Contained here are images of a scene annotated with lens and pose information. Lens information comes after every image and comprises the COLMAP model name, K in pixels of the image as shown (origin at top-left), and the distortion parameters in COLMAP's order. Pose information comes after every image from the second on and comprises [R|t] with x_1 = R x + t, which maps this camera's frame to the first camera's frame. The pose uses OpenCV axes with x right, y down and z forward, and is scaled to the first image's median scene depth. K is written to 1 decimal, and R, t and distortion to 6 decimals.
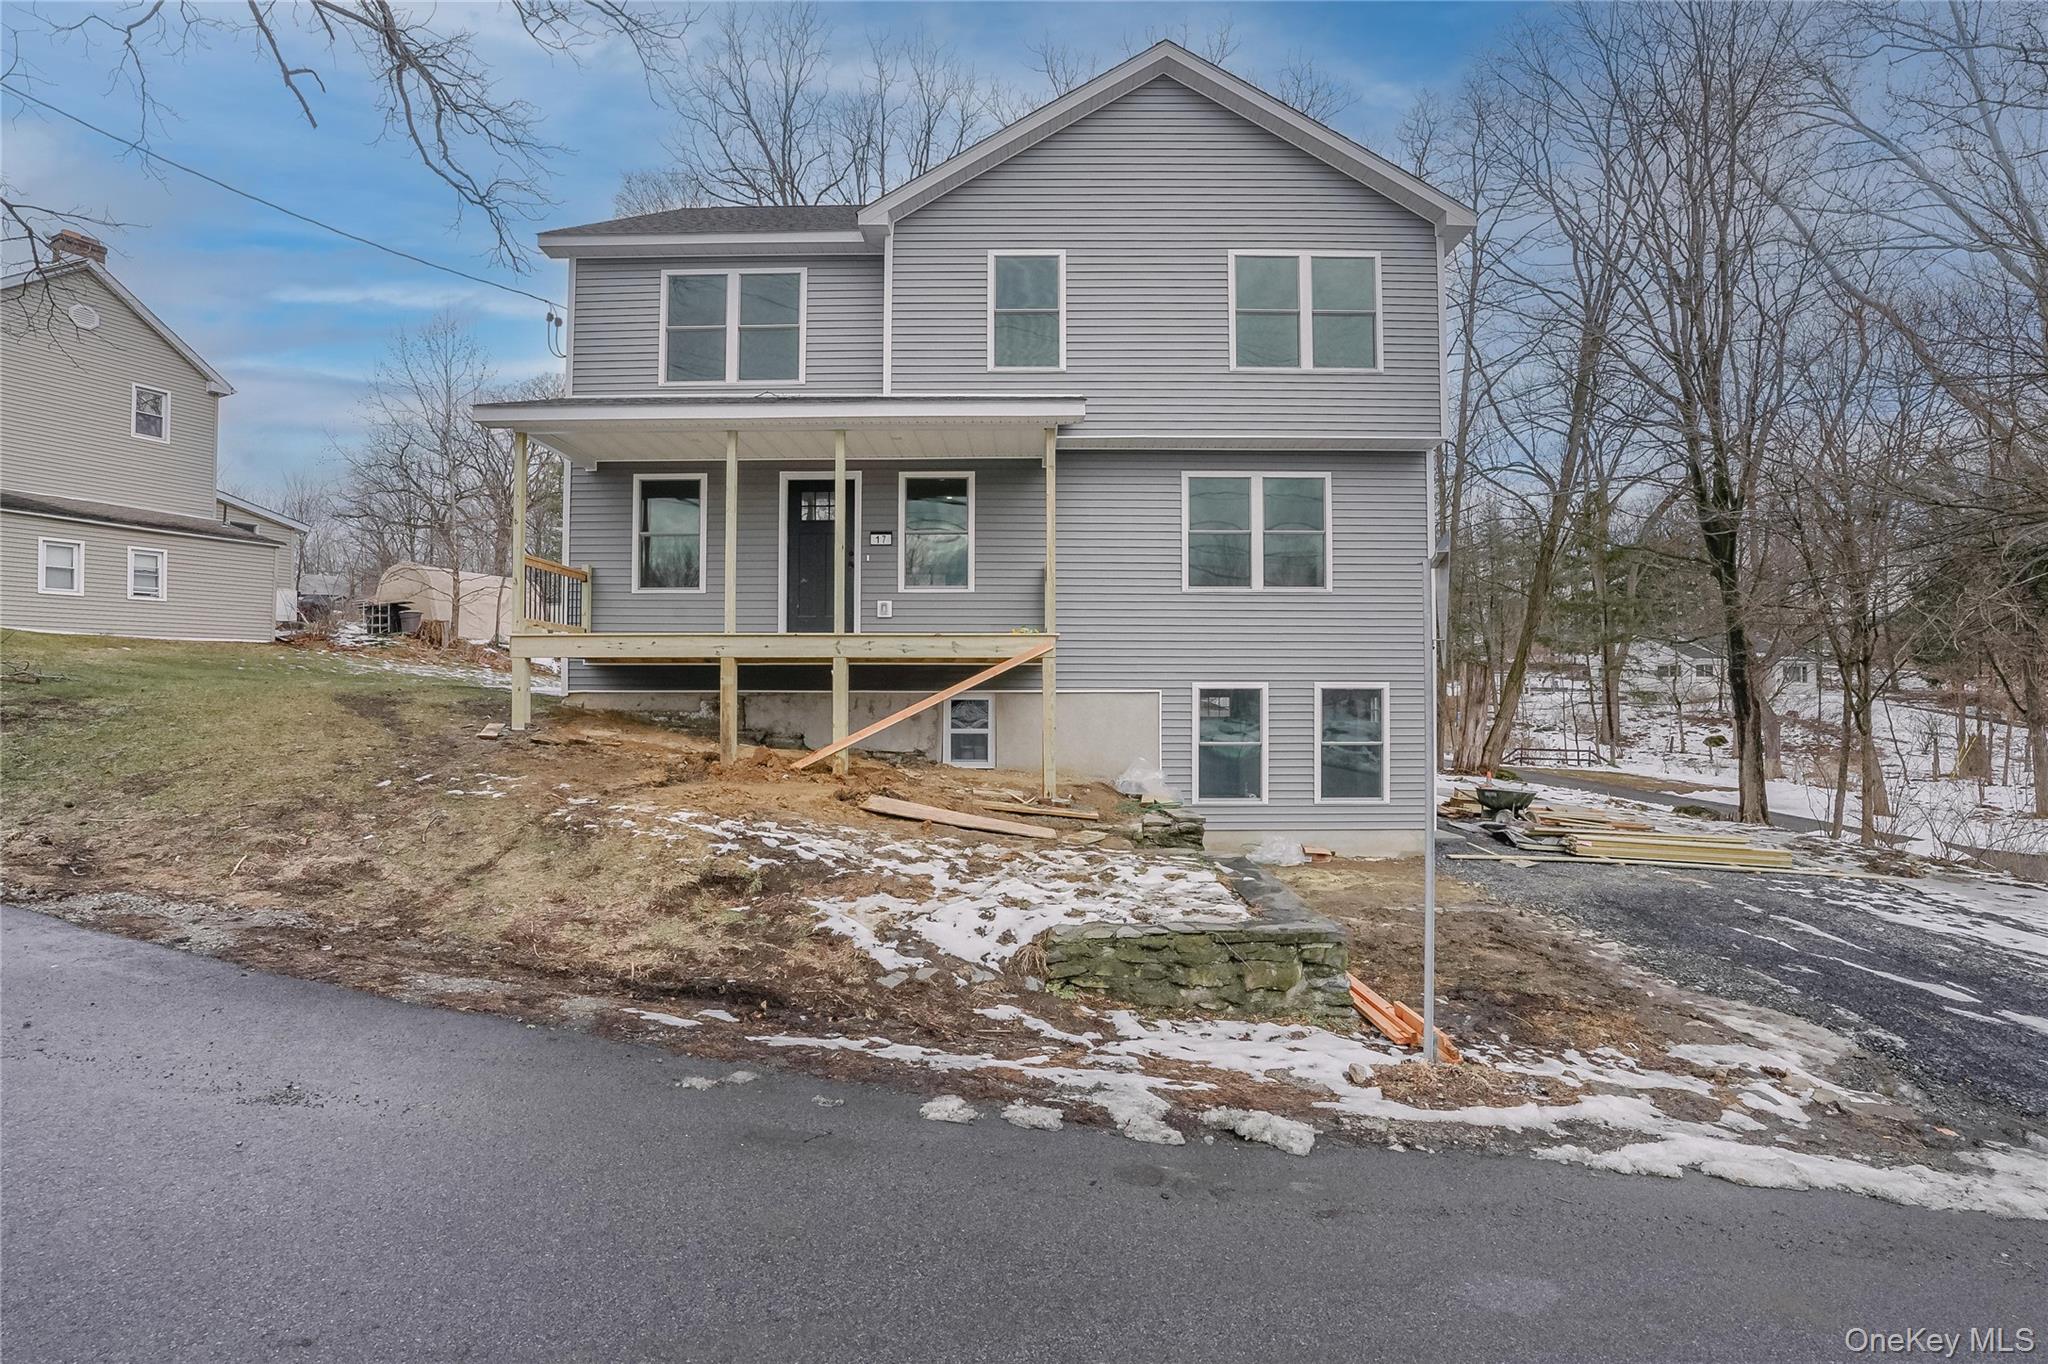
lens RADIAL K [[948.1, 0, 1024.0], [0, 948.1, 682.0], [0, 0, 1]] dist [-0.069005, 0.026596]
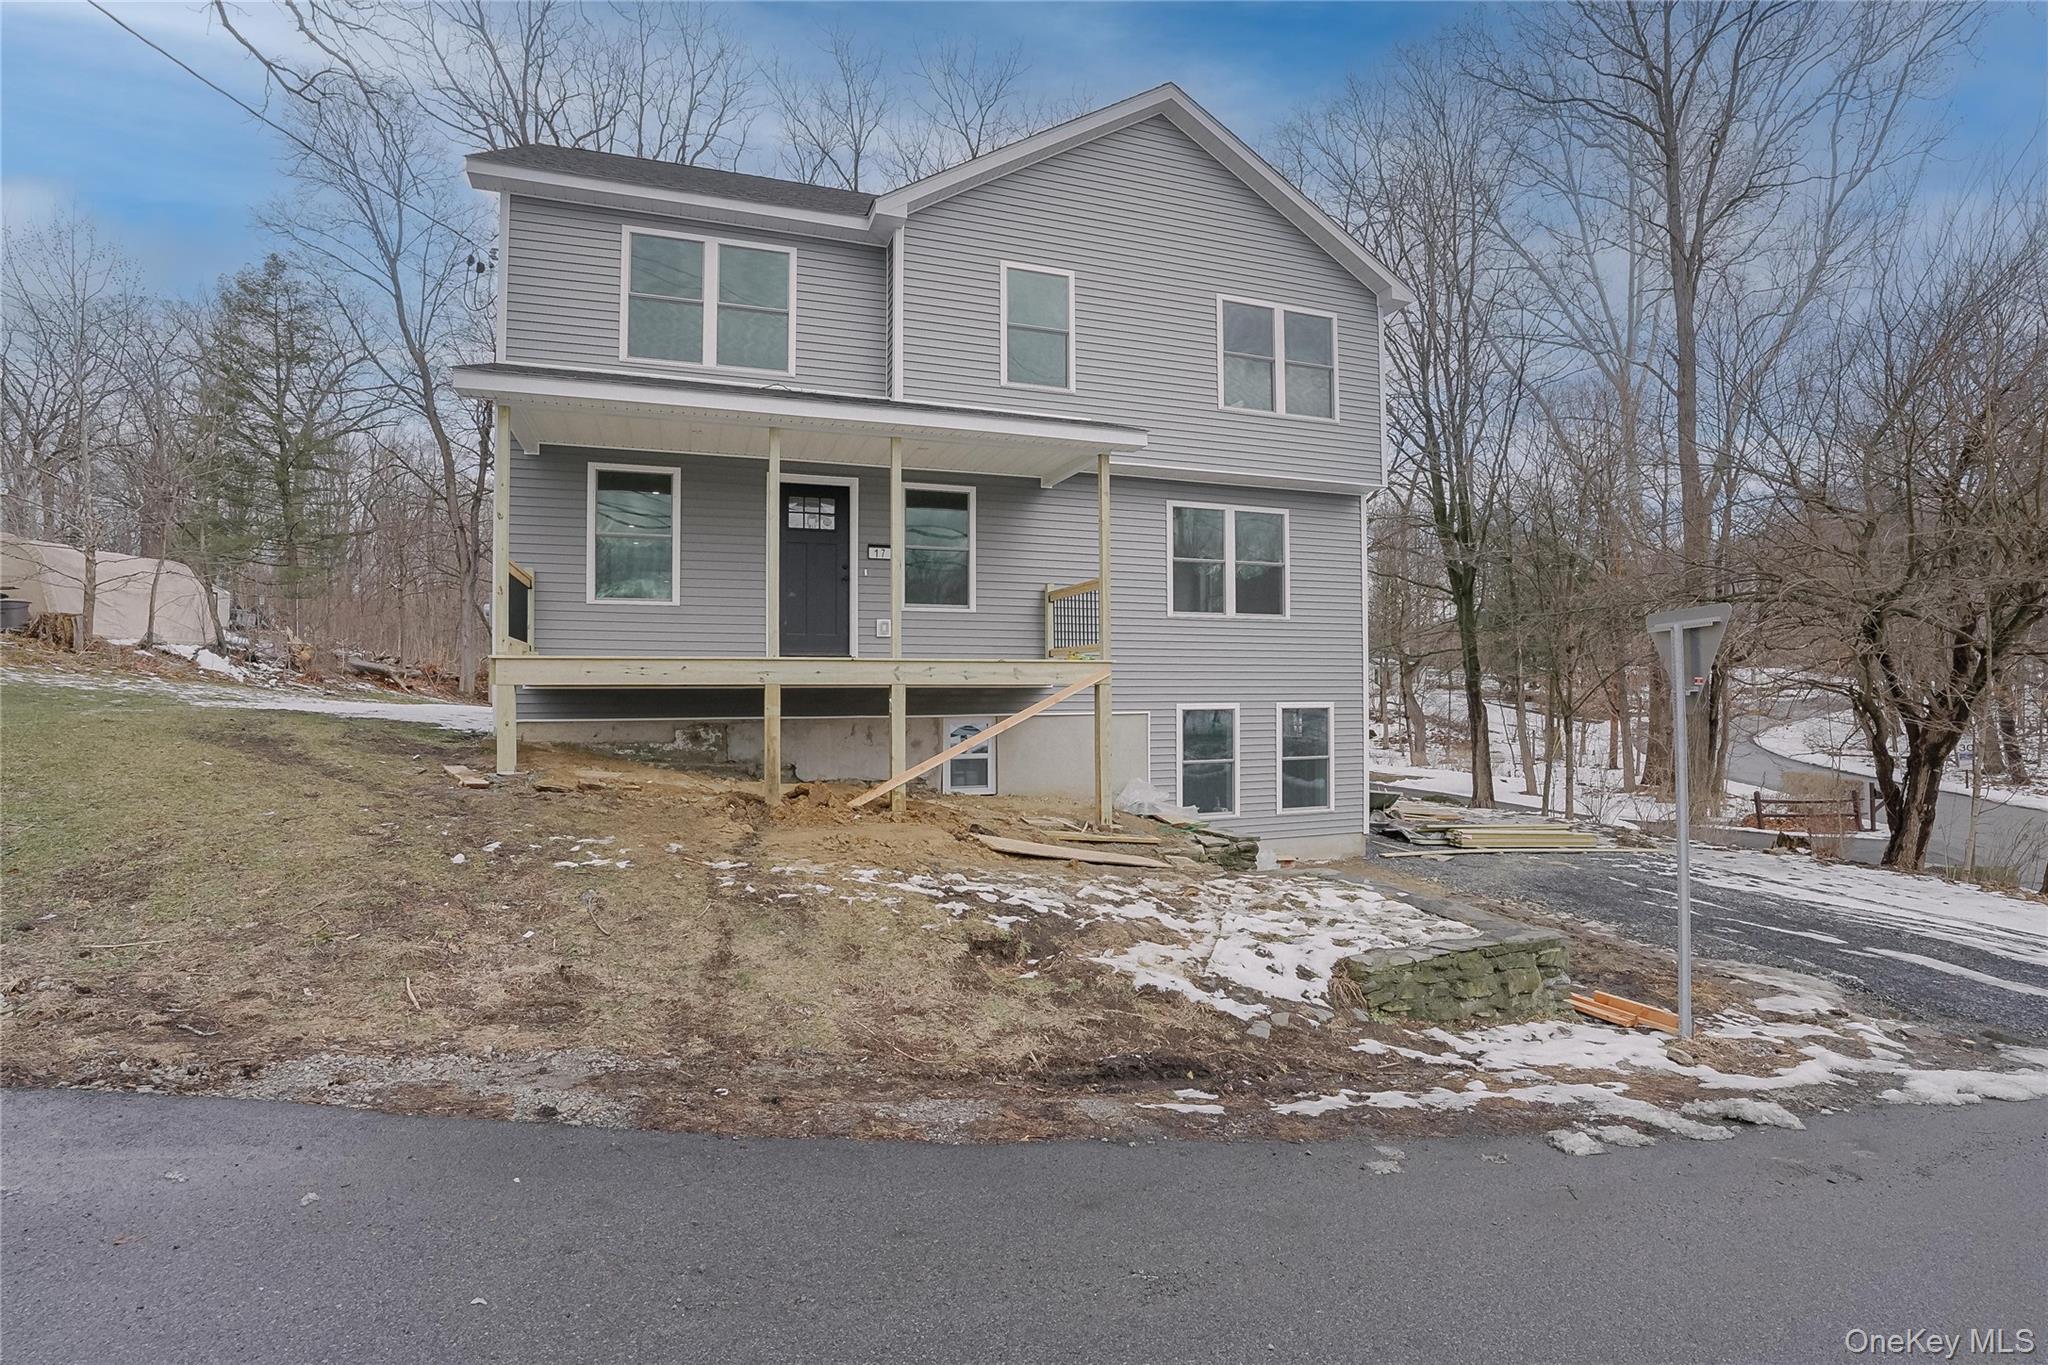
lens RADIAL K [[956.8, 0, 1021.7], [0, 956.8, 681.9], [0, 0, 1]] dist [-0.068653, 0.025546]
pose [[0.940249, -0.001201, 0.340486, -0.350705], [0.000626, 0.999998, 0.001799, -0.026391], [-0.340487, -0.001479, 0.940248, 0.071119]]
